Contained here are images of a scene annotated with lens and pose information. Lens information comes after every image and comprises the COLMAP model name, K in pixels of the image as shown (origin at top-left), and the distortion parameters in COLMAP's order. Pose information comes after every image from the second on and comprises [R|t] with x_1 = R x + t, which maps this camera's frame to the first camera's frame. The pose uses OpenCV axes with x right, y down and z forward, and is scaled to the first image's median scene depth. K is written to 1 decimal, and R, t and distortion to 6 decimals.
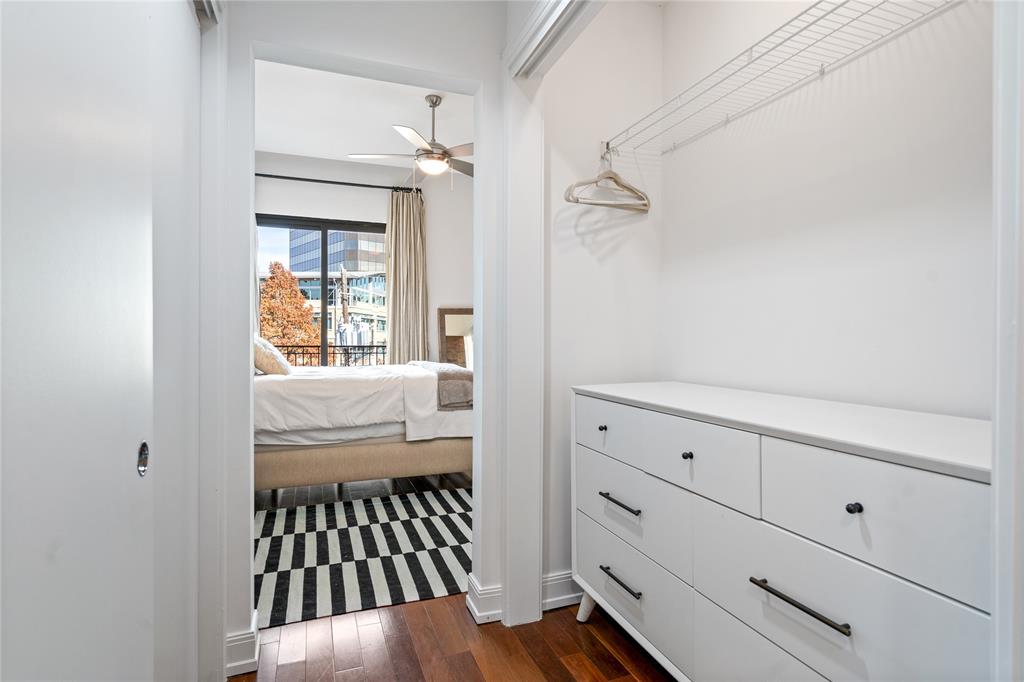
lens RADIAL K [[525.6, 0, 506.8], [0, 525.6, 342.3], [0, 0, 1]] dist [-0.020120, 0.000019]
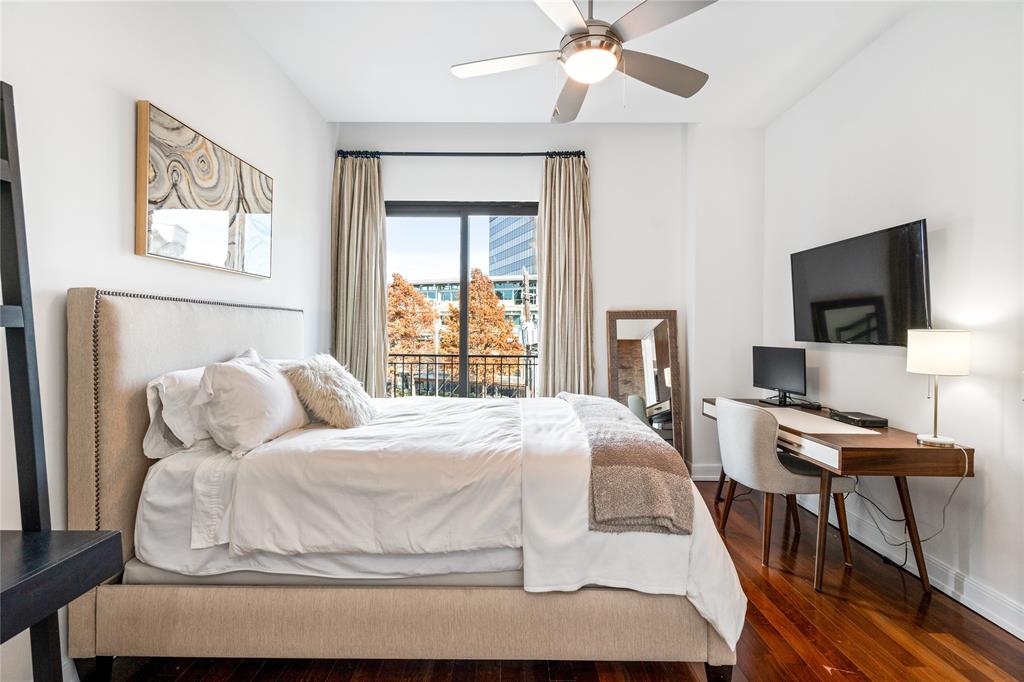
lens RADIAL K [[467.1, 0, 509.0], [0, 467.1, 337.1], [0, 0, 1]] dist [-0.000605, 0.000451]
pose [[0.937274, 0.006988, -0.348524, -0.045780], [-0.005913, 0.999974, 0.004146, -0.045422], [0.348543, -0.001825, 0.937291, 0.506780]]
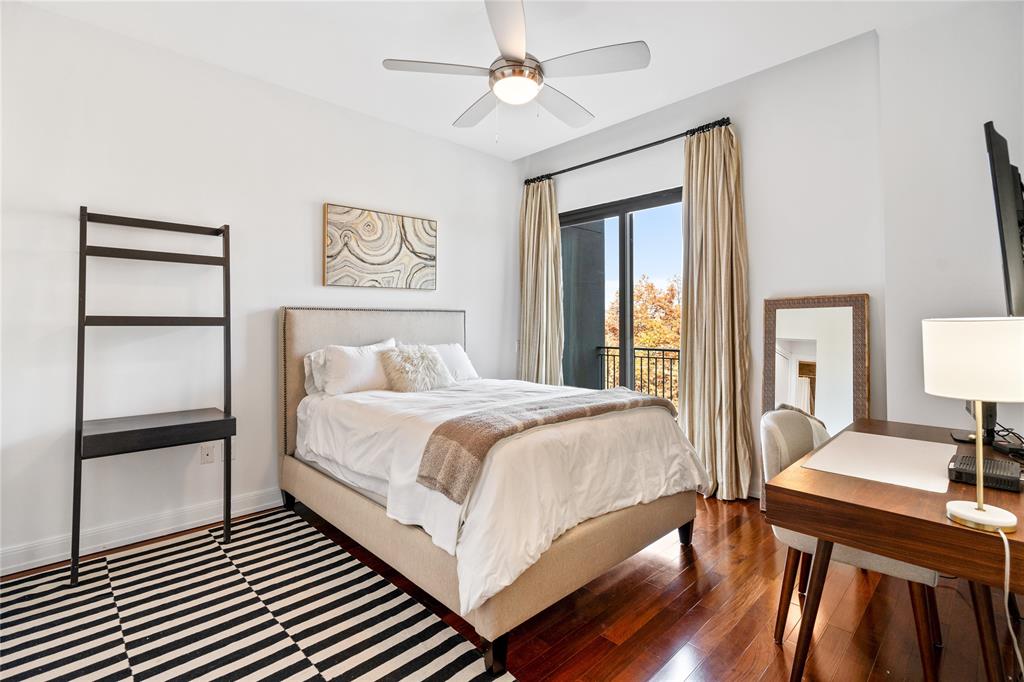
lens RADIAL K [[477.2, 0, 514.9], [0, 477.2, 312.7], [0, 0, 1]] dist [0.000135, 0.000109]
pose [[0.402108, -0.026011, -0.915223, 0.393880], [-0.003012, 0.999553, -0.029730, -0.048492], [0.915587, 0.014711, 0.401850, 0.783329]]
